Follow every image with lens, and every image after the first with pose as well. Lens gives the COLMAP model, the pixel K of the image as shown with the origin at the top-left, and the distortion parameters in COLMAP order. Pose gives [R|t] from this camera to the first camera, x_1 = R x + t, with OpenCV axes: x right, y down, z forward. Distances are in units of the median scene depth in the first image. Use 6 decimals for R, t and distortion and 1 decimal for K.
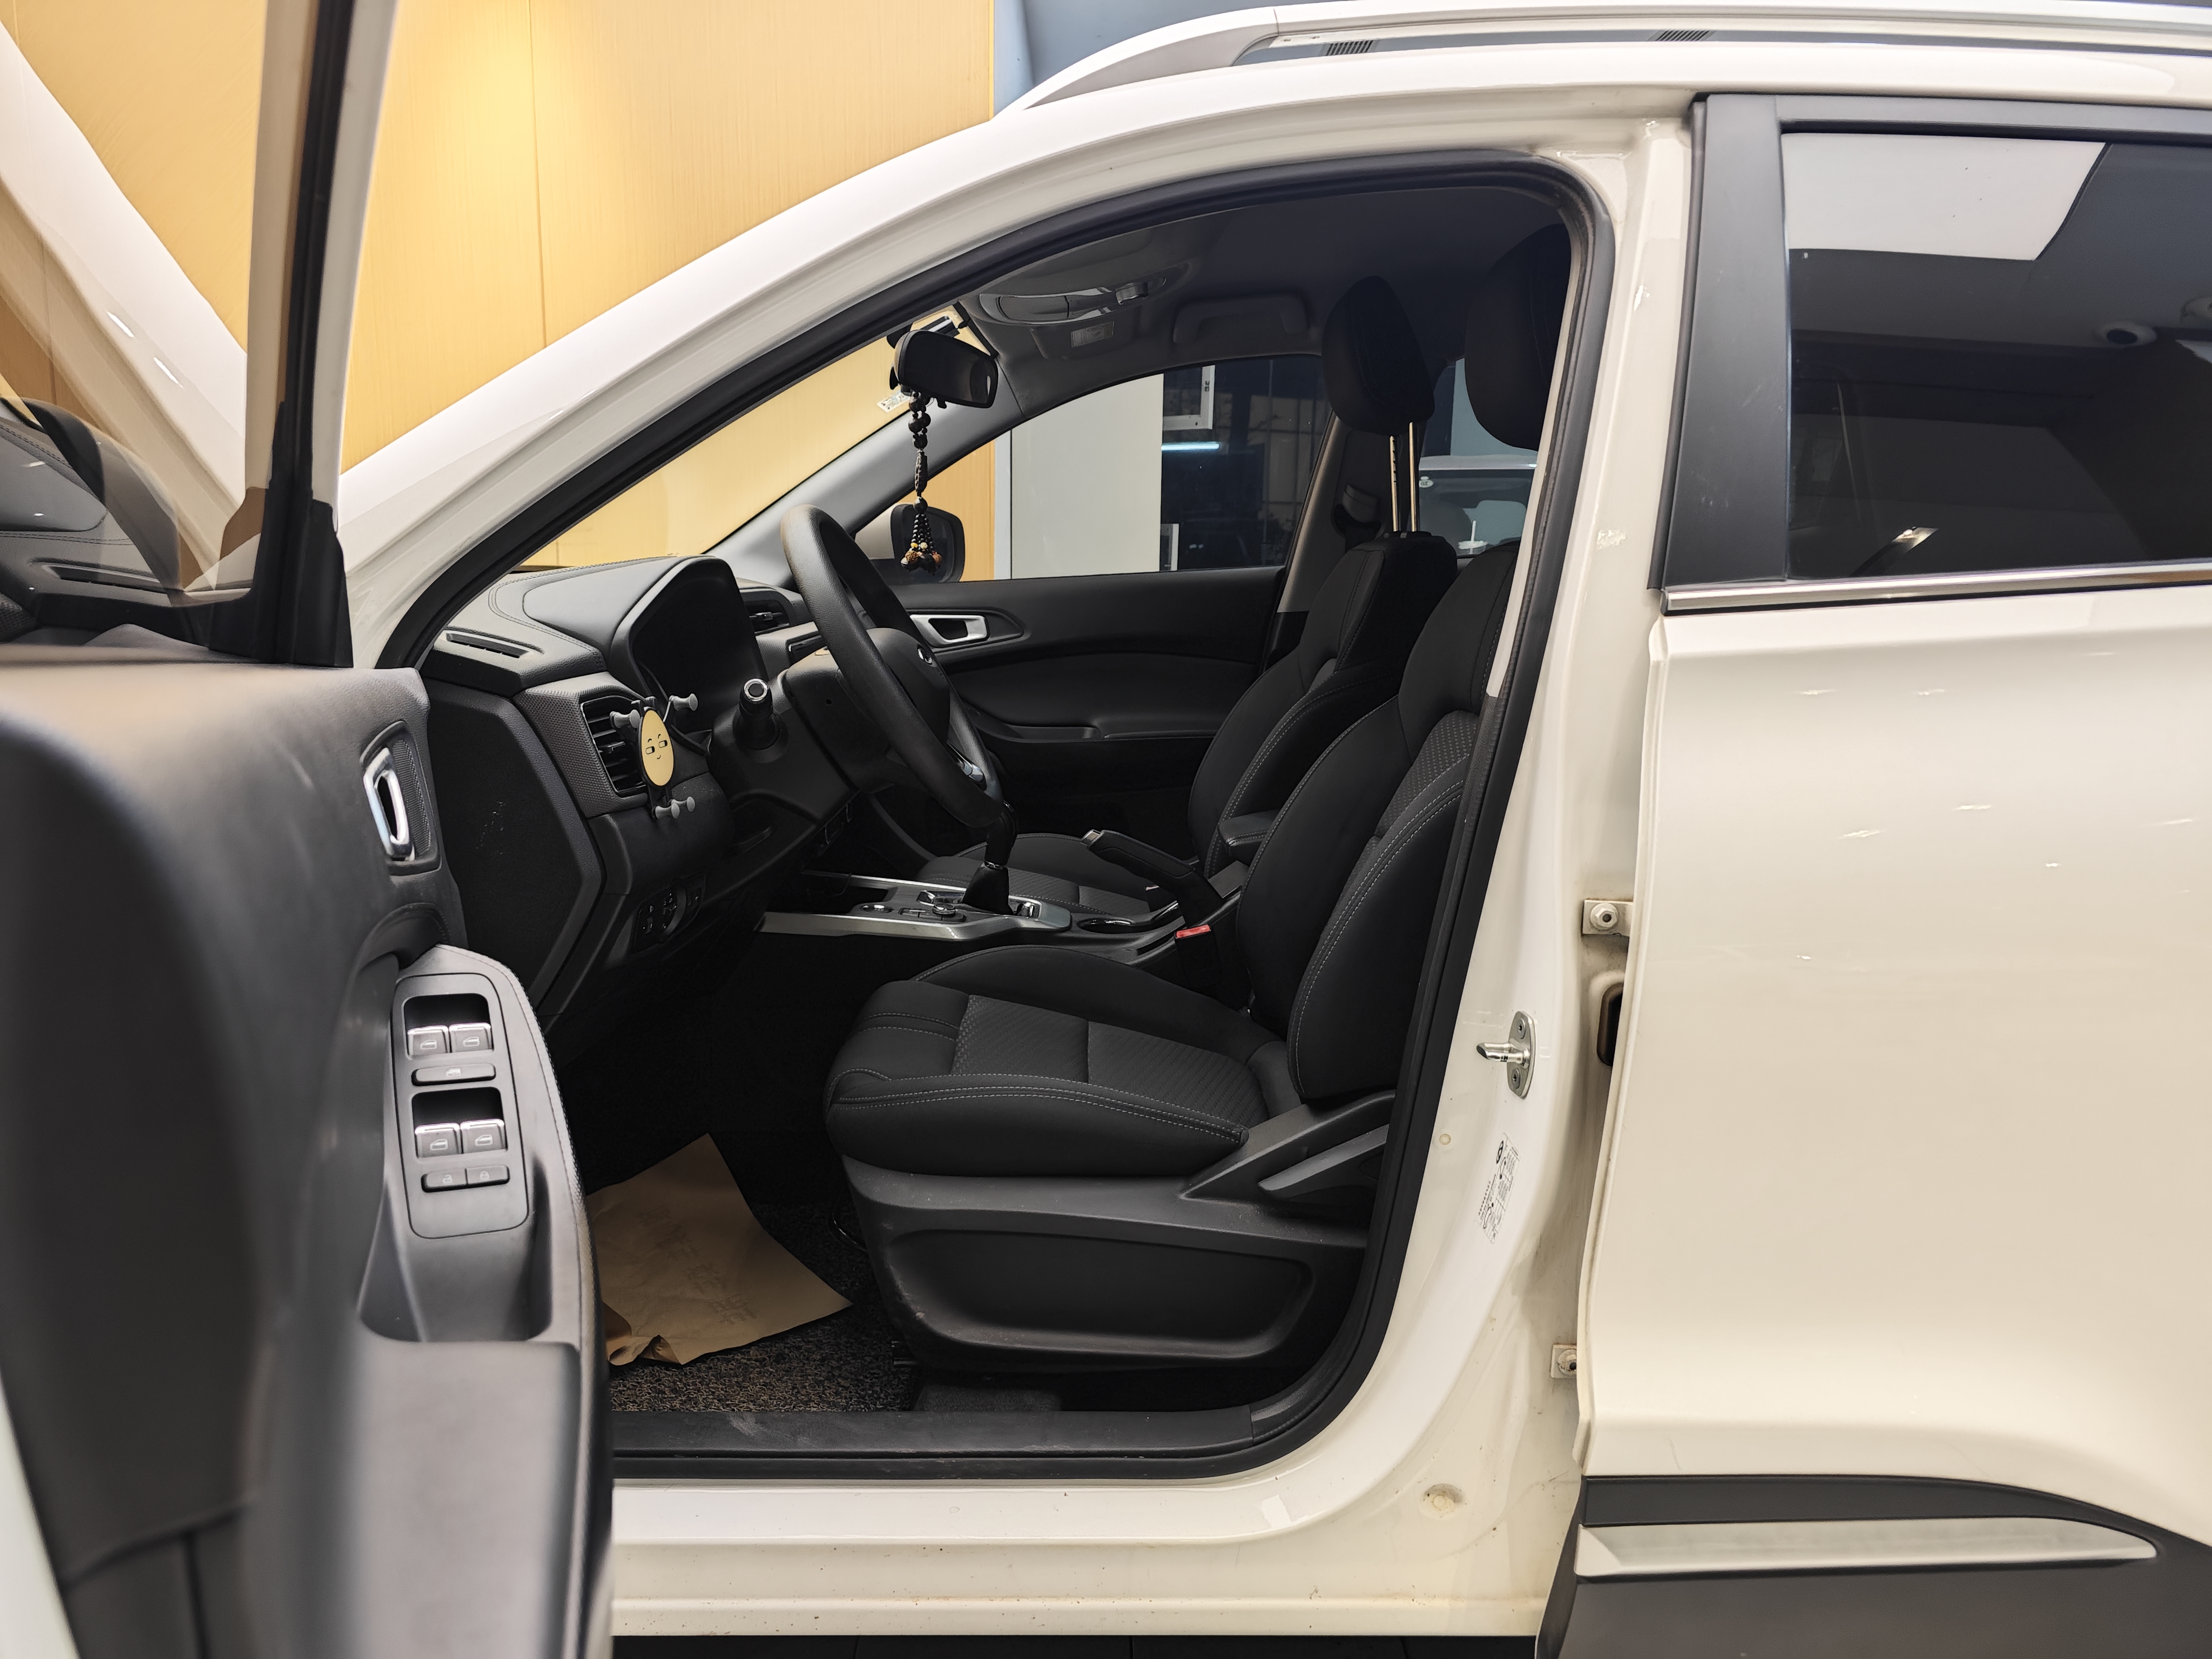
lens RADIAL K [[1507.4, 0, 1106.0], [0, 1507.4, 829.5], [0, 0, 1]] dist [0.021761, -0.039342]
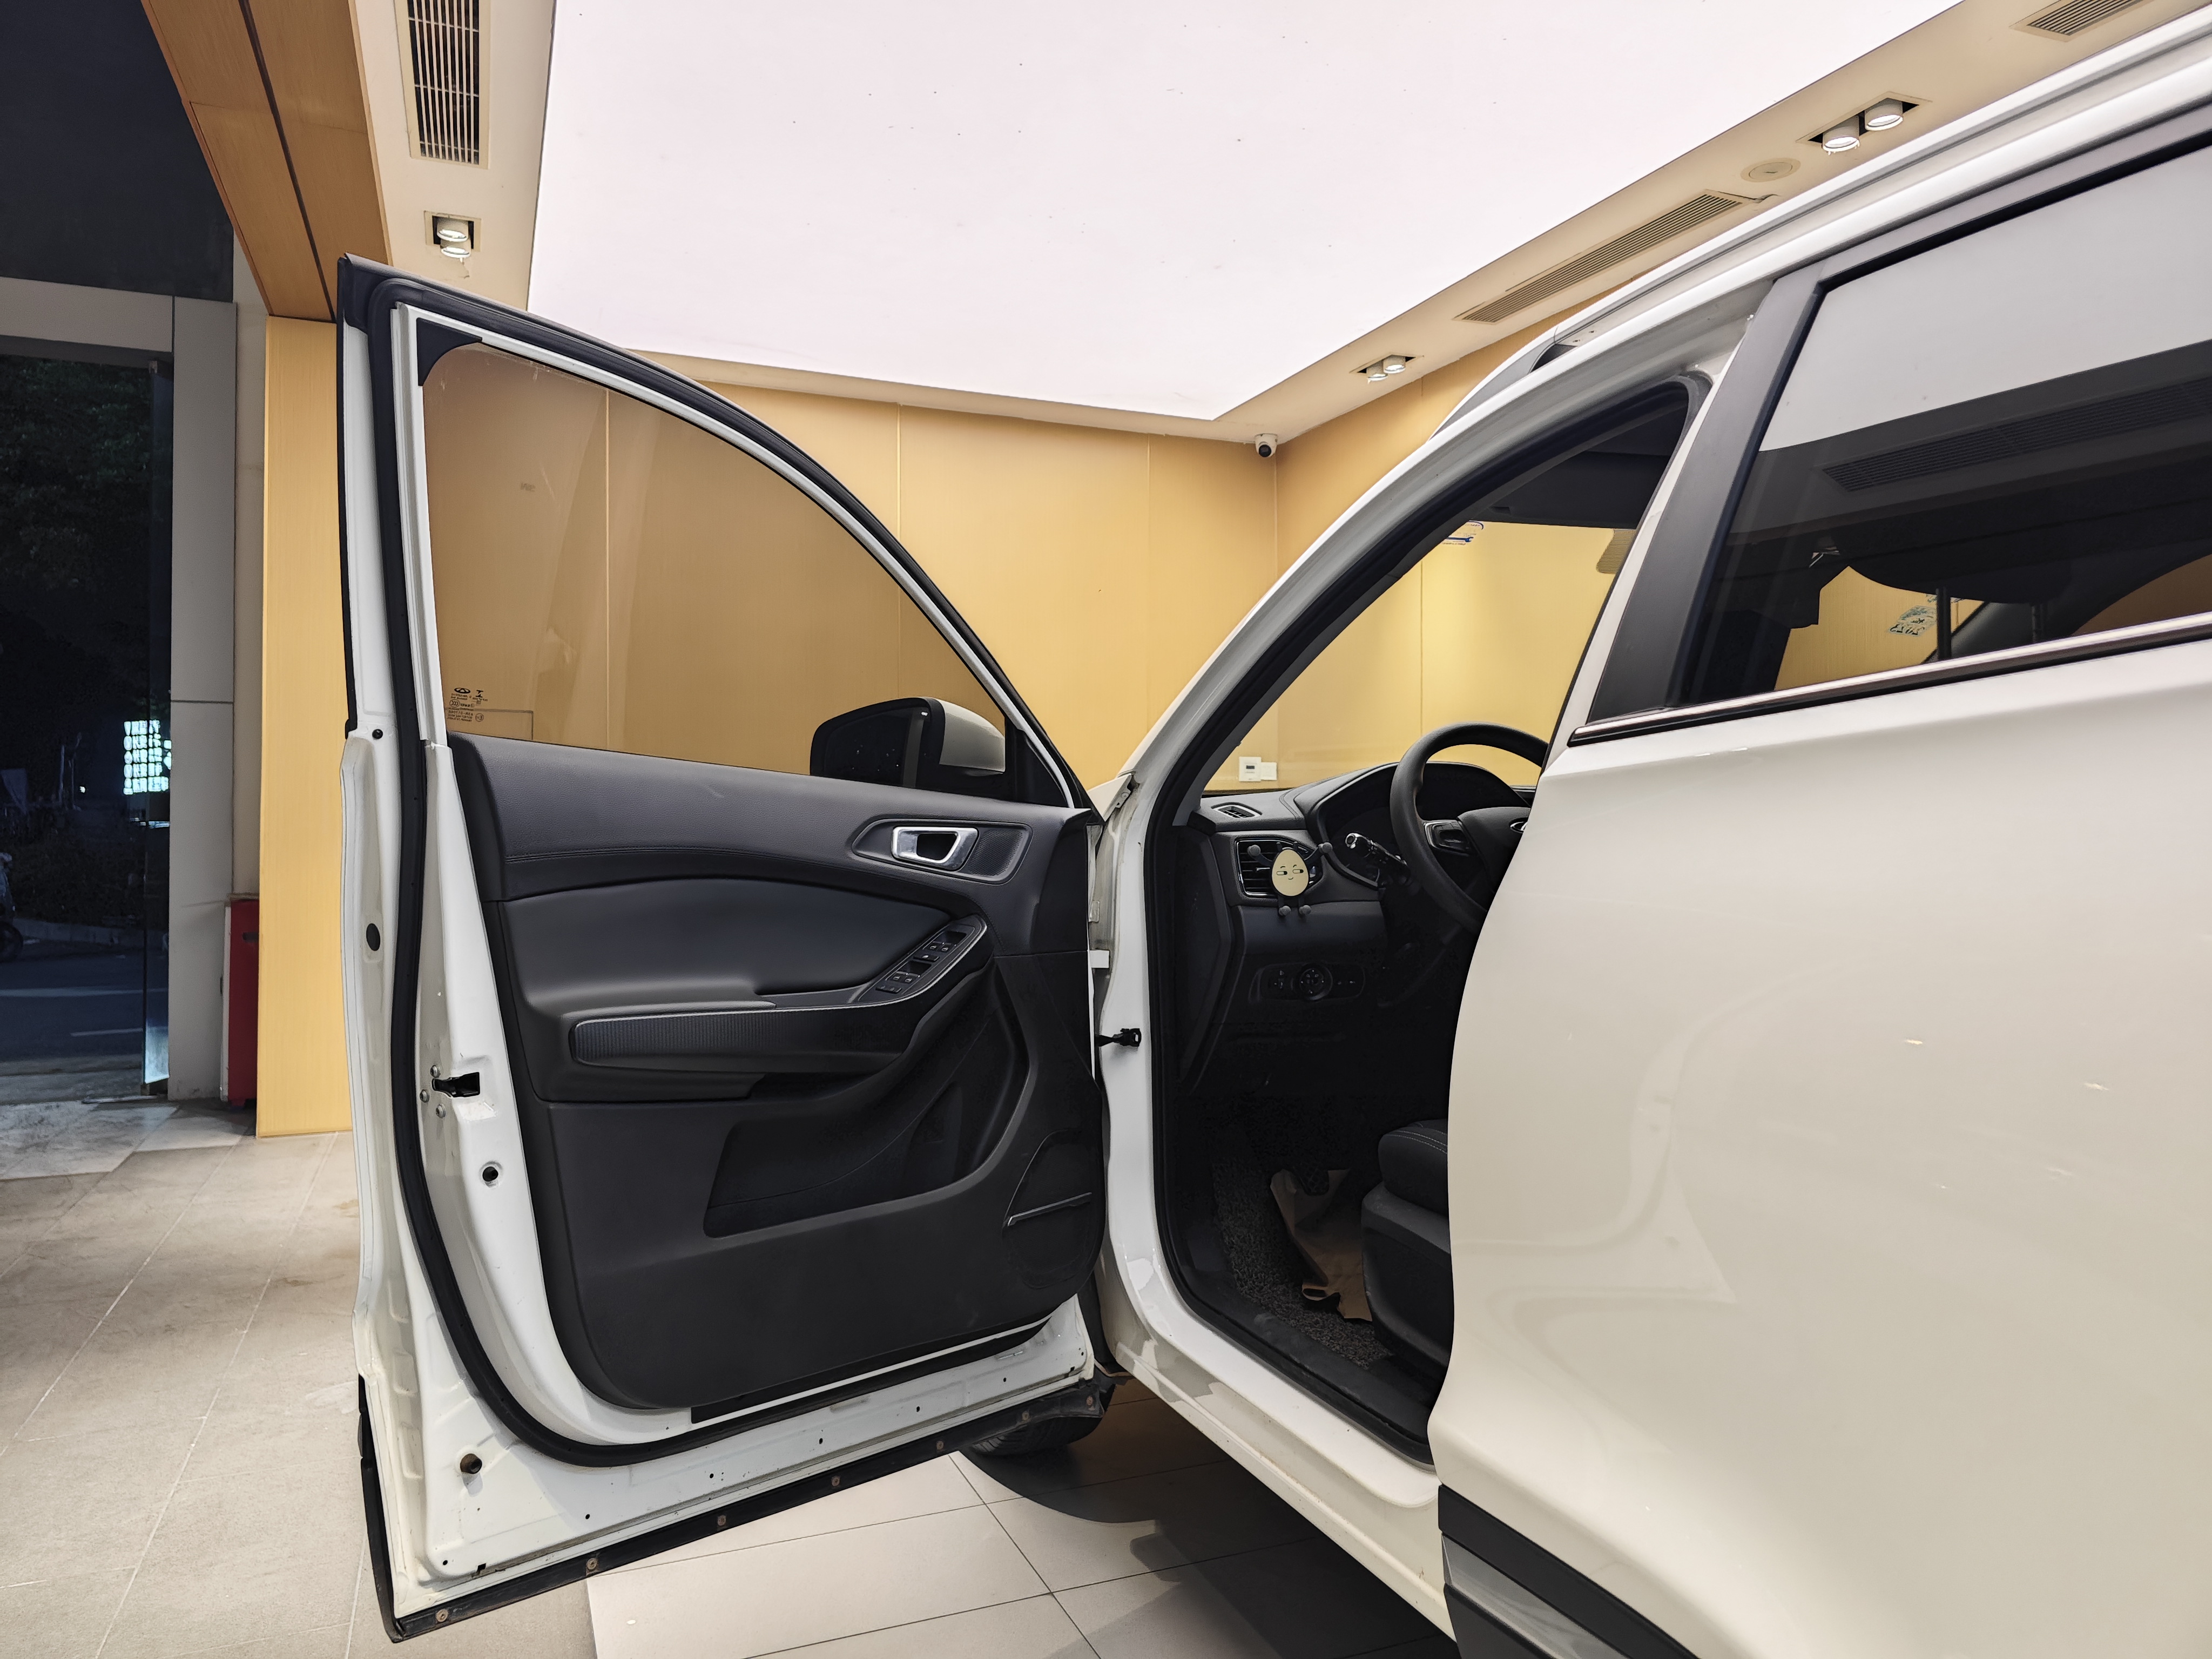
lens RADIAL K [[1507.4, 0, 1106.0], [0, 1507.4, 829.5], [0, 0, 1]] dist [0.021761, -0.039342]
pose [[0.382084, -0.007896, -0.924094, 1.117516], [-0.161819, 0.983942, -0.075315, 0.054420], [0.909850, 0.178312, 0.374671, 0.212081]]
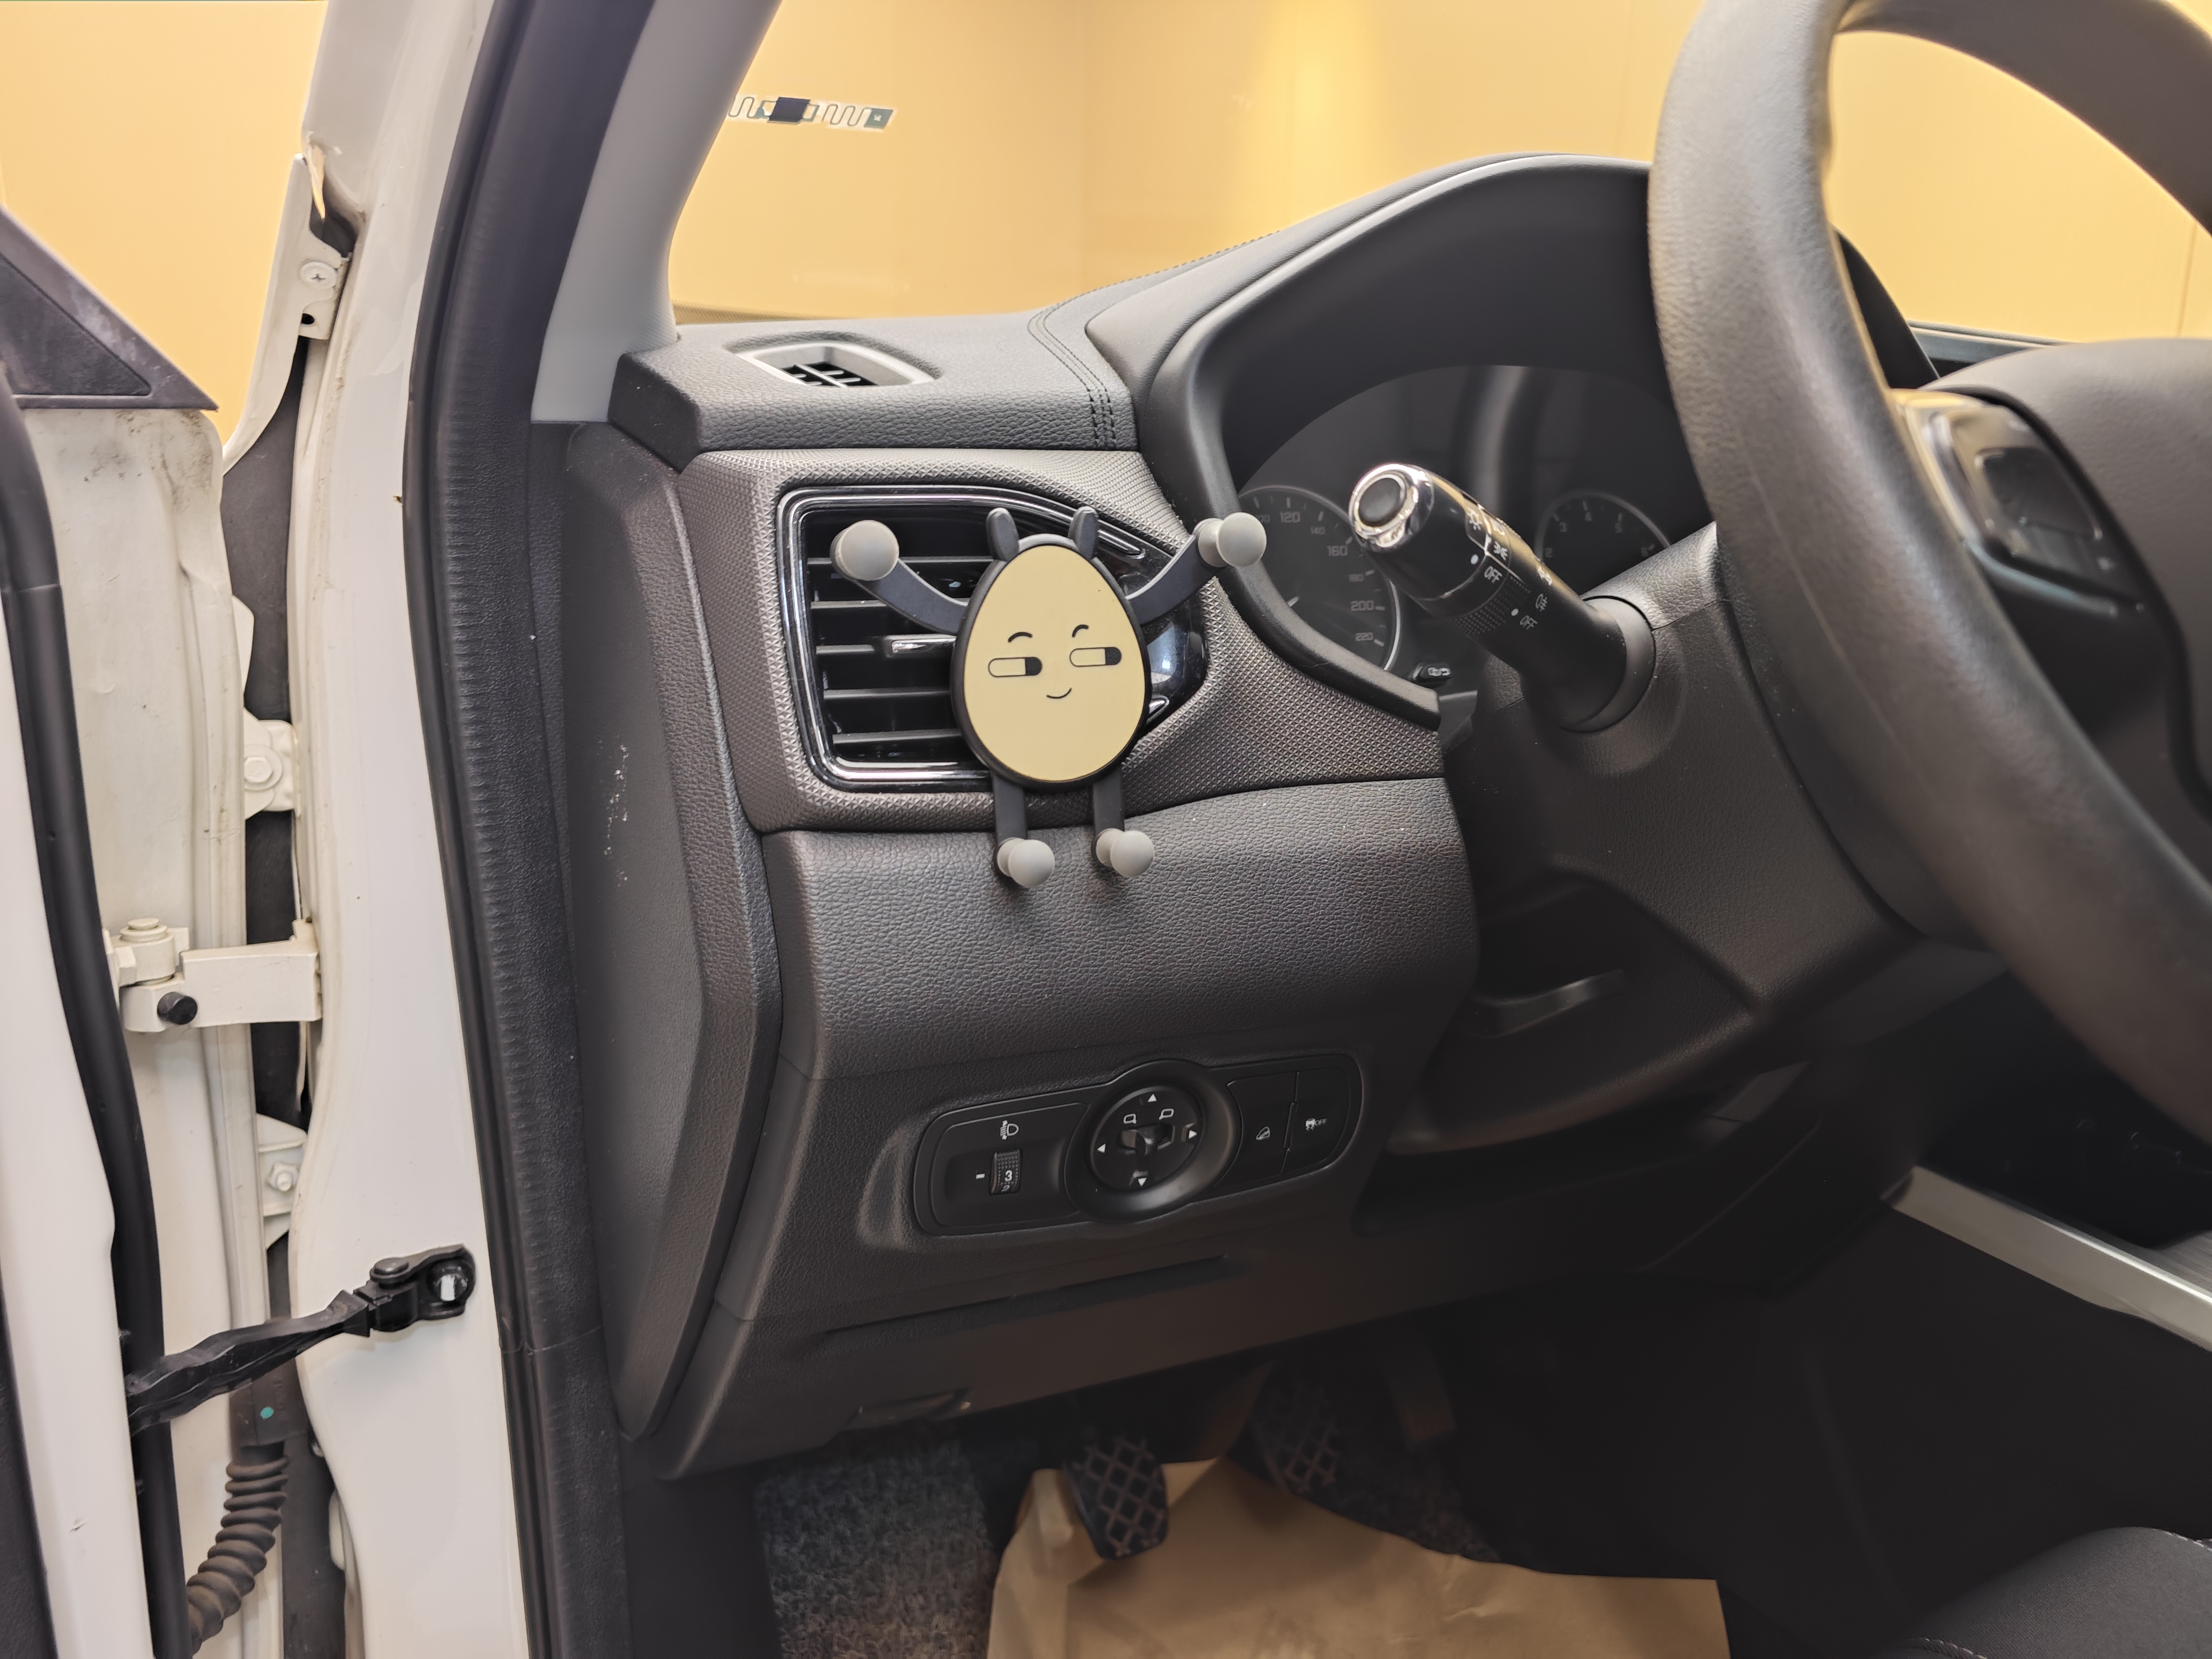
lens RADIAL K [[1507.4, 0, 1106.0], [0, 1507.4, 829.5], [0, 0, 1]] dist [0.021761, -0.039342]
pose [[0.496546, 0.187082, -0.847610, -0.016023], [-0.174846, 0.978039, 0.113441, -0.057929], [0.850218, 0.091873, 0.518351, 0.850773]]
